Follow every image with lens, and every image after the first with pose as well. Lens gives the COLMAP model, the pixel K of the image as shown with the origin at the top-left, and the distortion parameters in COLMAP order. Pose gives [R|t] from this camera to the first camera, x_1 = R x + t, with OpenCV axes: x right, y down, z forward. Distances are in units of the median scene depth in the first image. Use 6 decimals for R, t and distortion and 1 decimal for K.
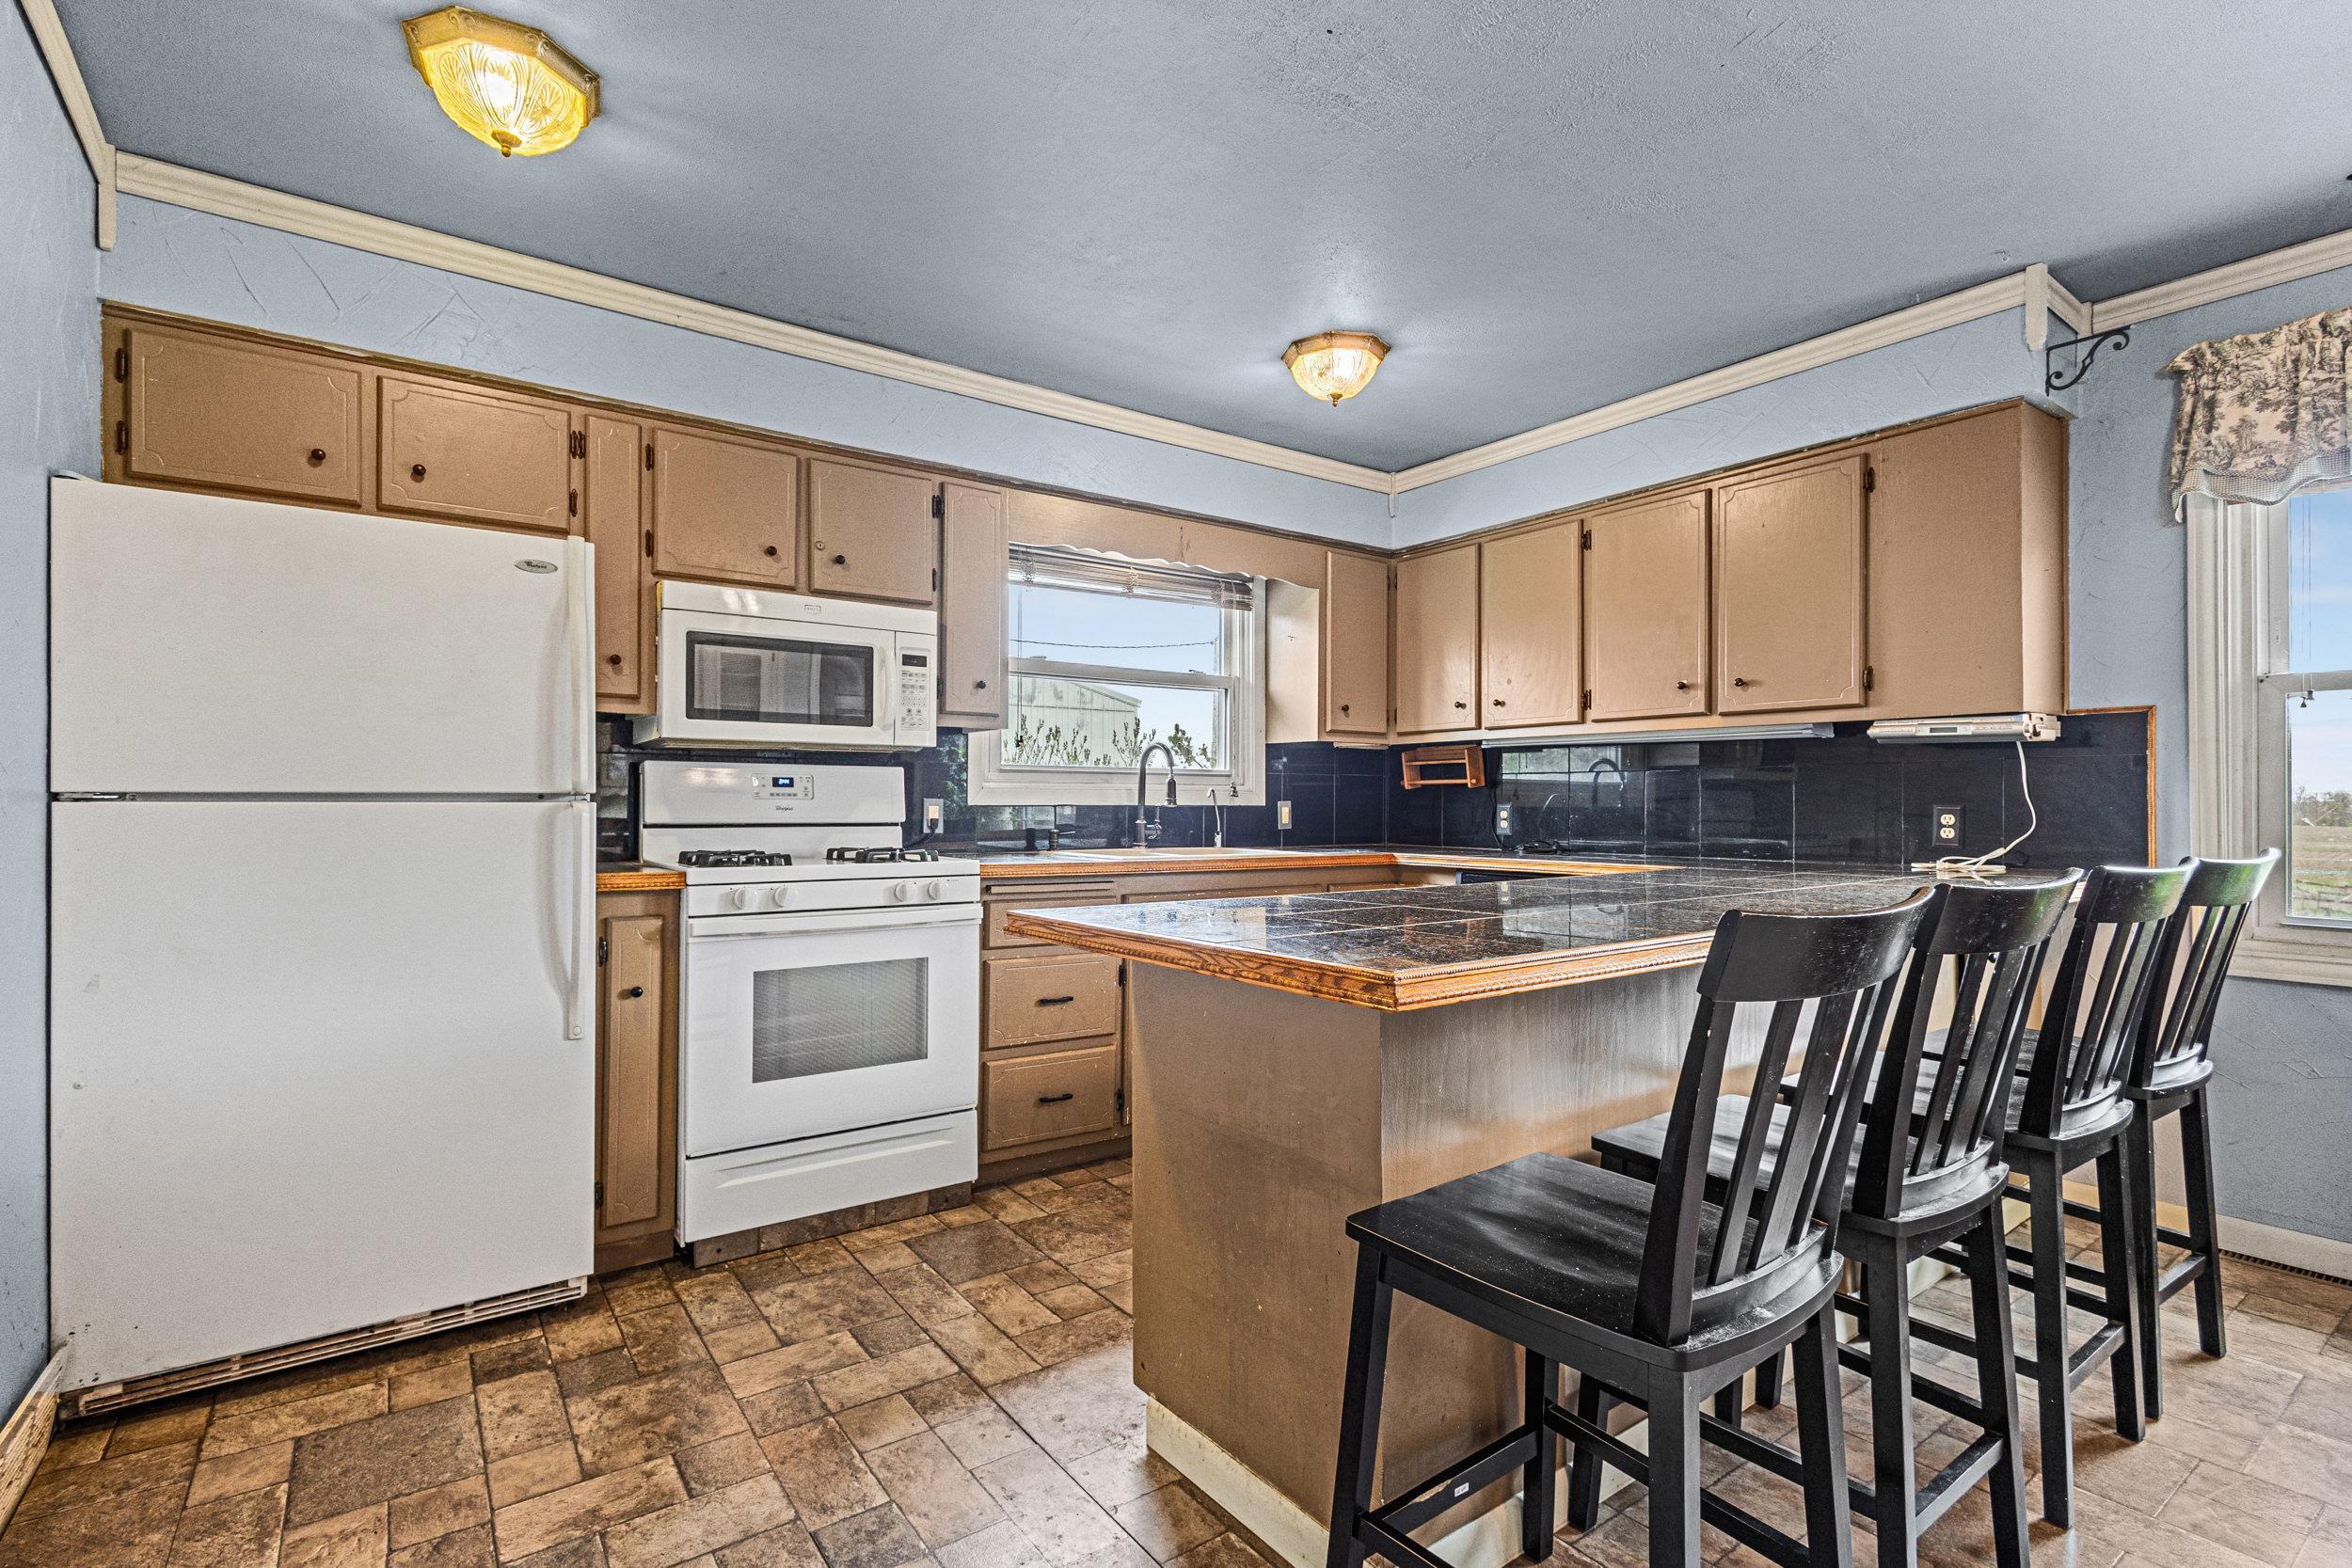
lens RADIAL K [[1092.3, 0, 1170.6], [0, 1092.3, 791.3], [0, 0, 1]] dist [0.002433, -0.000268]
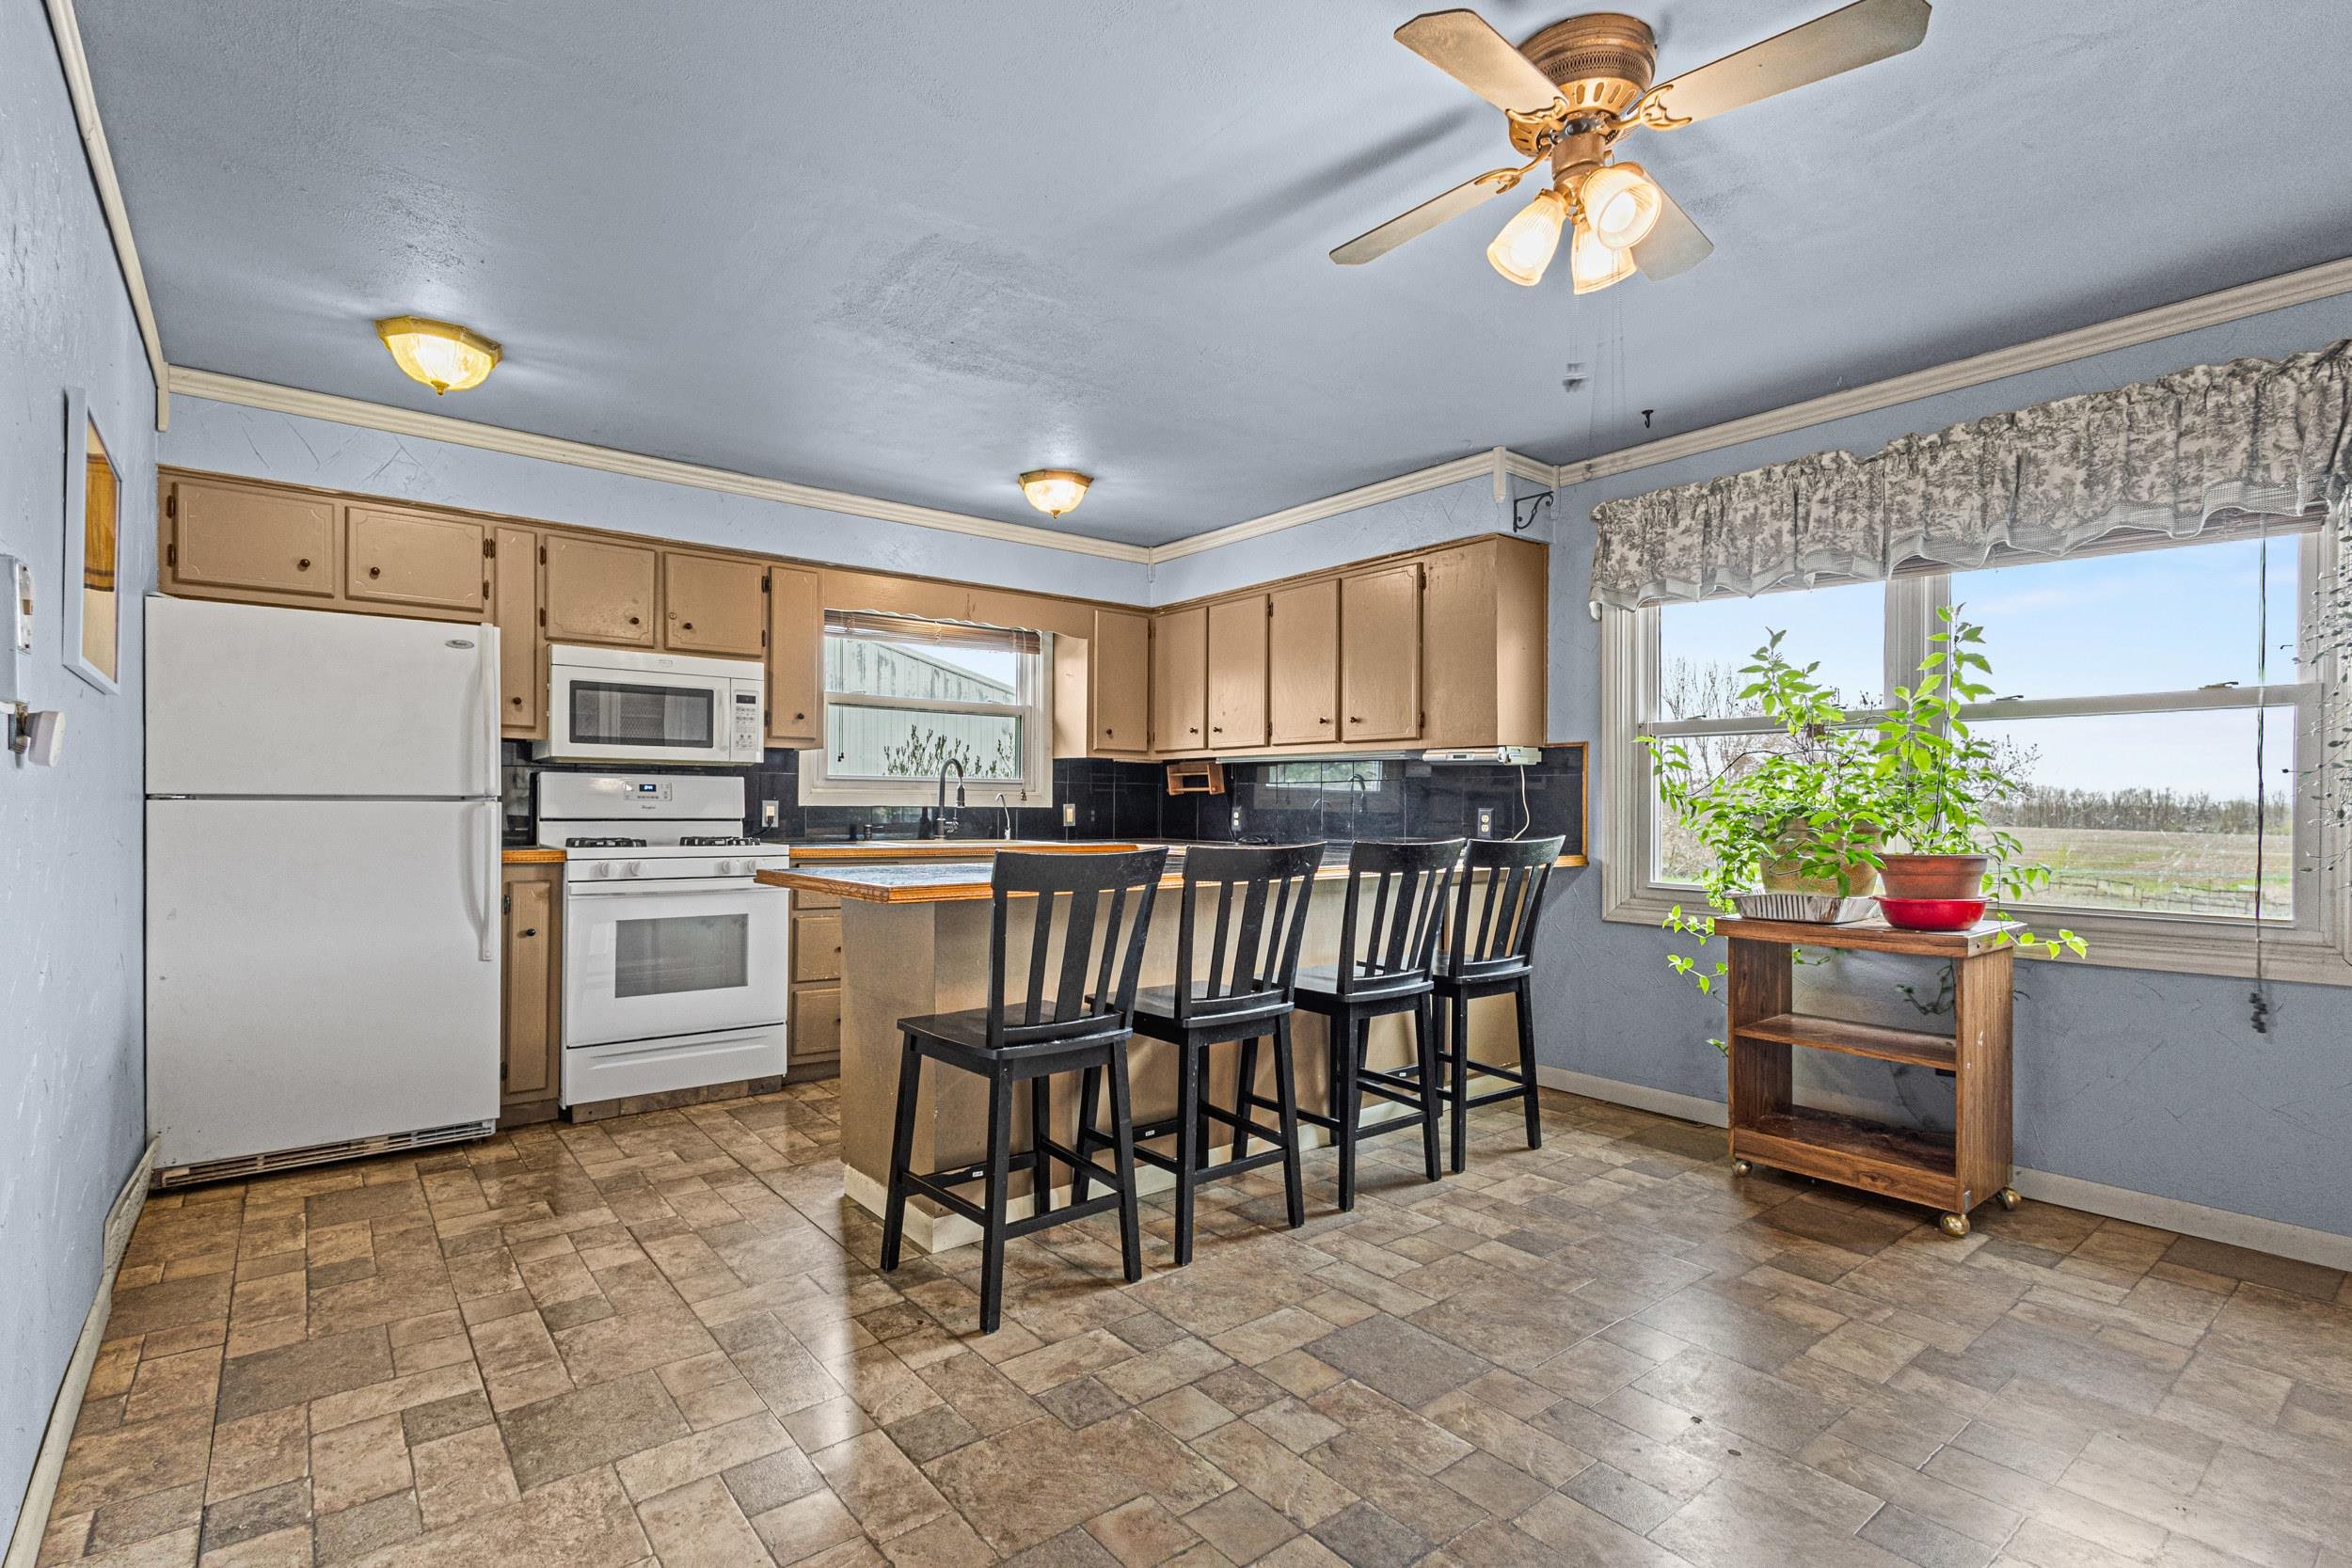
lens RADIAL K [[1100.3, 0, 1179.3], [0, 1100.3, 804.5], [0, 0, 1]] dist [0.002348, 0.000041]
pose [[0.998417, 0.004367, 0.056067, 0.258760], [-0.004835, 0.999955, 0.008213, -0.002632], [-0.056029, -0.008472, 0.998393, -0.455127]]
